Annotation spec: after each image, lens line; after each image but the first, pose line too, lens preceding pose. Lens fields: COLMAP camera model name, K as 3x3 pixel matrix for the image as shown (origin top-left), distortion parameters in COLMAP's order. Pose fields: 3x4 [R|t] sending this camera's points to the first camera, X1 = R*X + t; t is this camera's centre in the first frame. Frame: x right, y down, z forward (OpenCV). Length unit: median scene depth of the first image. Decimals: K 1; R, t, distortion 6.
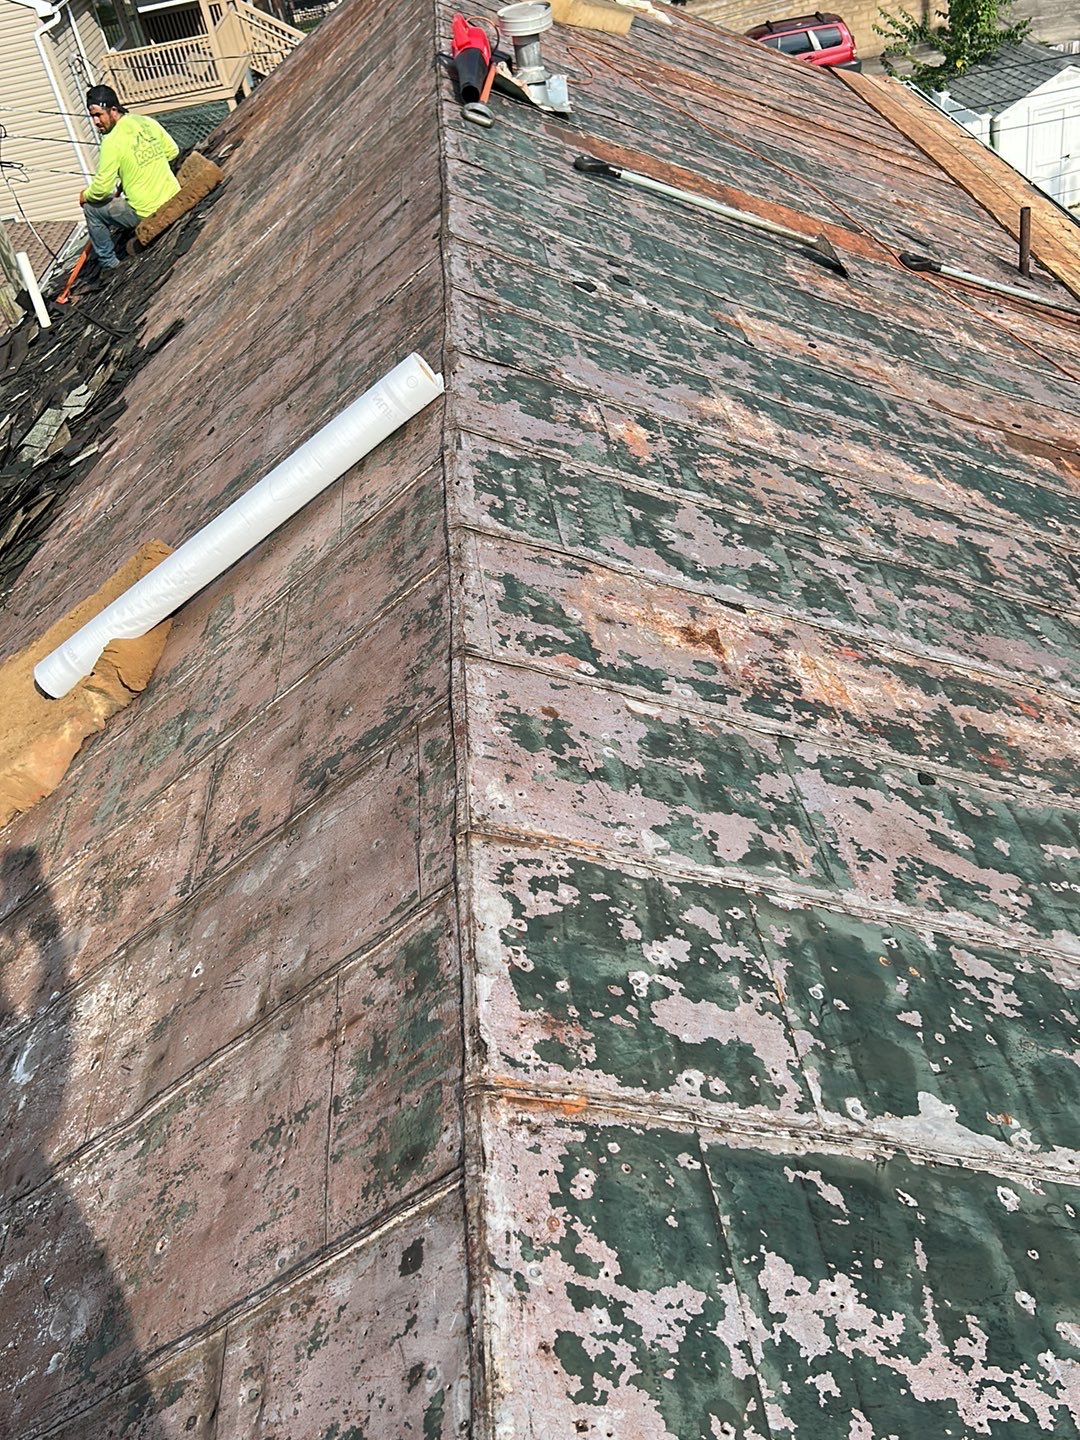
lens RADIAL K [[1417.8, 0, 523.4], [0, 1417.8, 723.8], [0, 0, 1]] dist [0.134508, -0.321303]
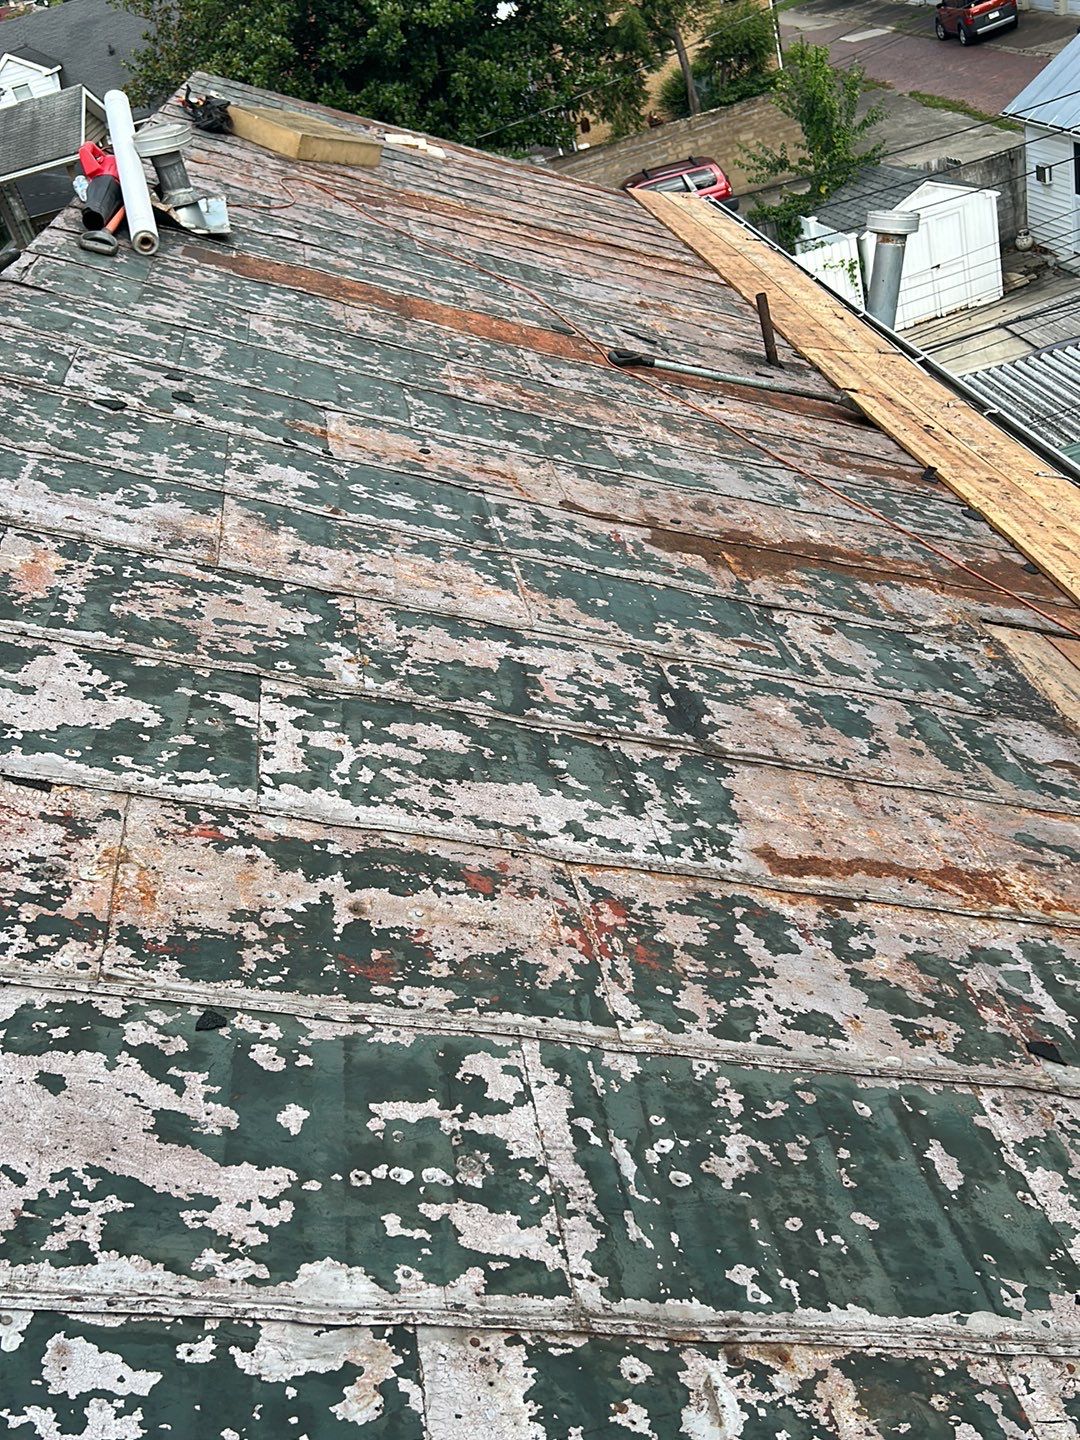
lens RADIAL K [[1417.8, 0, 523.4], [0, 1417.8, 723.8], [0, 0, 1]] dist [0.134508, -0.321303]
pose [[0.995273, -0.096109, 0.013985, 0.350603], [0.097039, 0.989993, -0.102460, -0.013255], [-0.003998, 0.103333, 0.994639, 0.252191]]
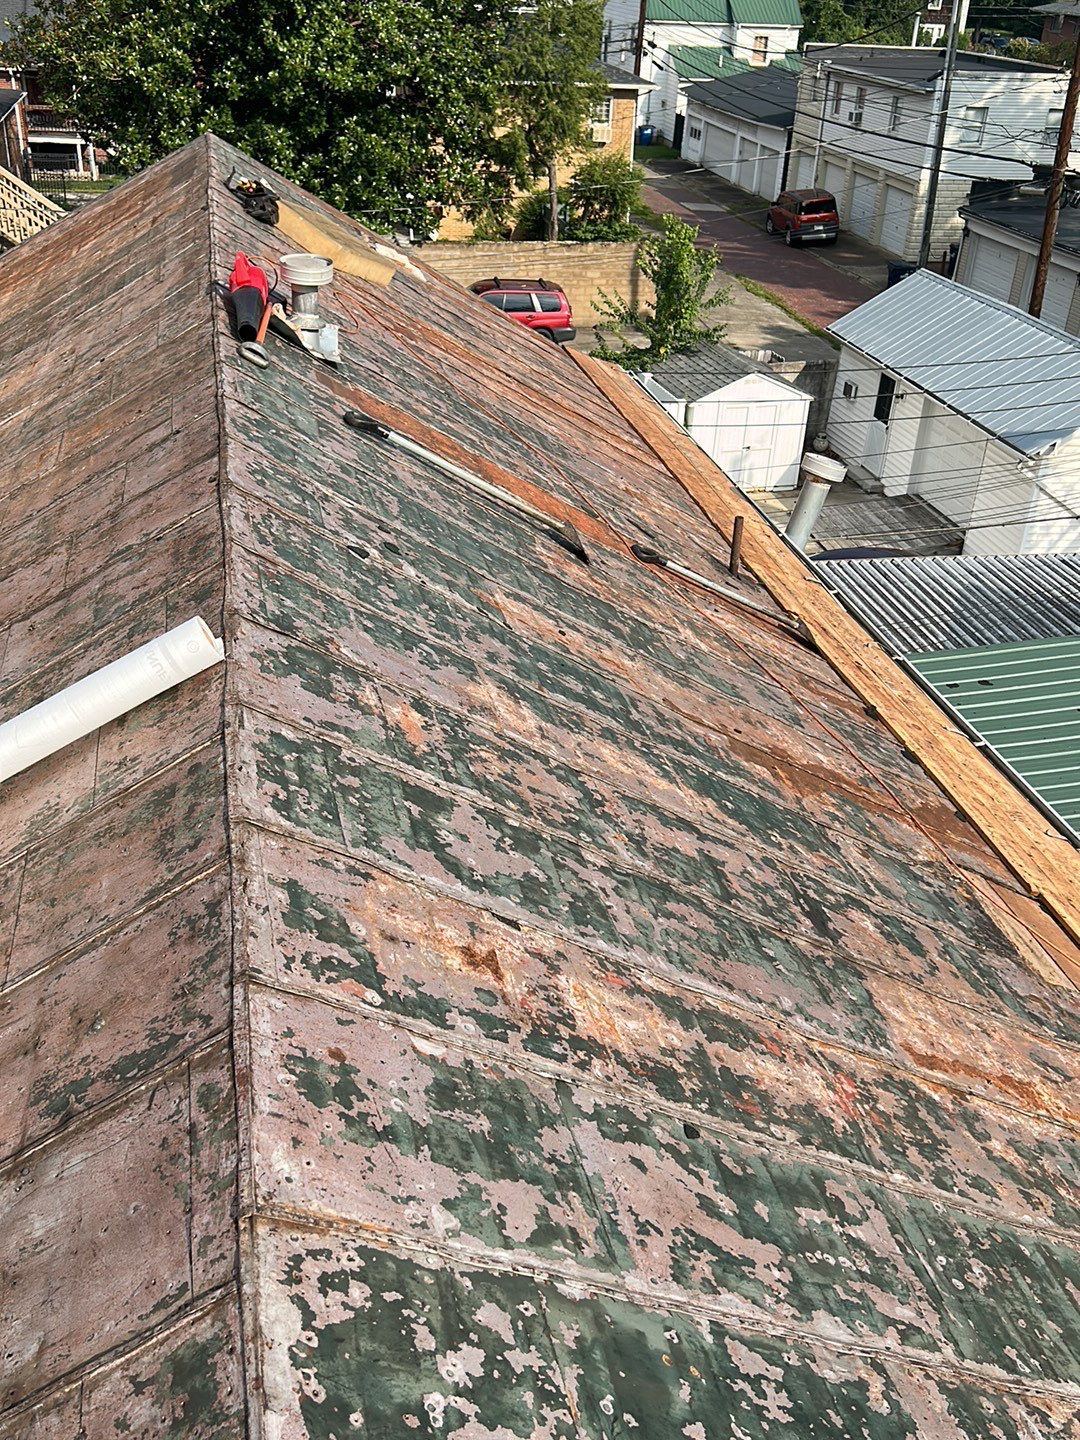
lens RADIAL K [[1408.9, 0, 540.0], [0, 1408.9, 720.0], [0, 0, 1]] dist [0.161951, -0.382776]
pose [[0.965044, 0.121484, 0.232233, -0.069654], [-0.088585, 0.985129, -0.147218, -0.071394], [-0.246664, 0.121500, 0.961454, 0.028905]]
